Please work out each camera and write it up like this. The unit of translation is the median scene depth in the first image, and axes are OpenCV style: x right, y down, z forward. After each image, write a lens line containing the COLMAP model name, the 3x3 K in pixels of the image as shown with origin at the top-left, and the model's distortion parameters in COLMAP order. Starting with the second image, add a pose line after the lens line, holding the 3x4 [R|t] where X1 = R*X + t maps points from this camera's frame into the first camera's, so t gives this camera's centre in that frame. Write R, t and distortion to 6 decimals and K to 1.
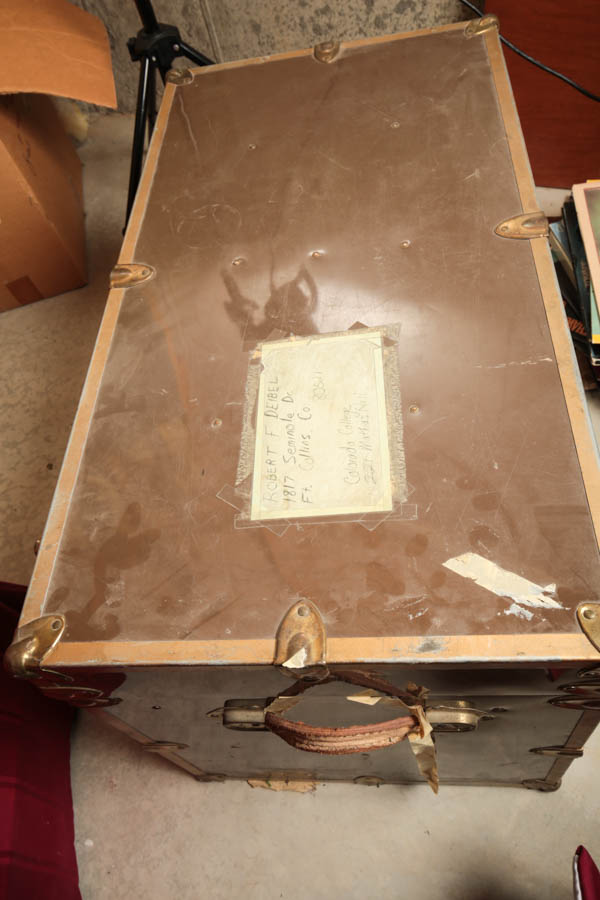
lens RADIAL K [[688.5, 0, 305.9], [0, 688.5, 445.4], [0, 0, 1]] dist [0.034085, 0.000591]
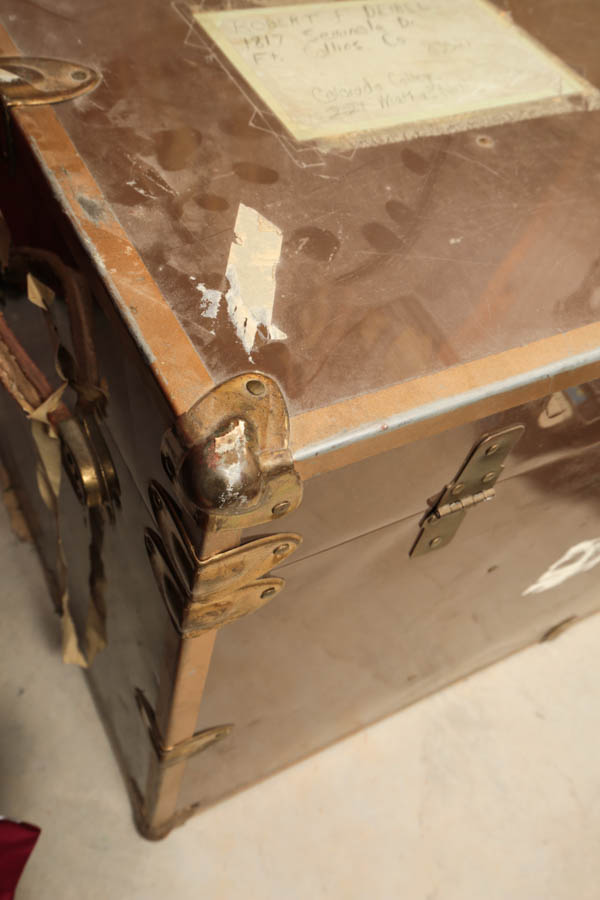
lens RADIAL K [[831.2, 0, 300.0], [0, 831.2, 450.0], [0, 0, 1]] dist [-0.002472, 0.078346]
pose [[0.462172, 0.832823, -0.304636, 0.568546], [-0.847642, 0.515827, 0.124200, 0.141024], [0.260576, 0.200821, 0.944336, 0.371365]]
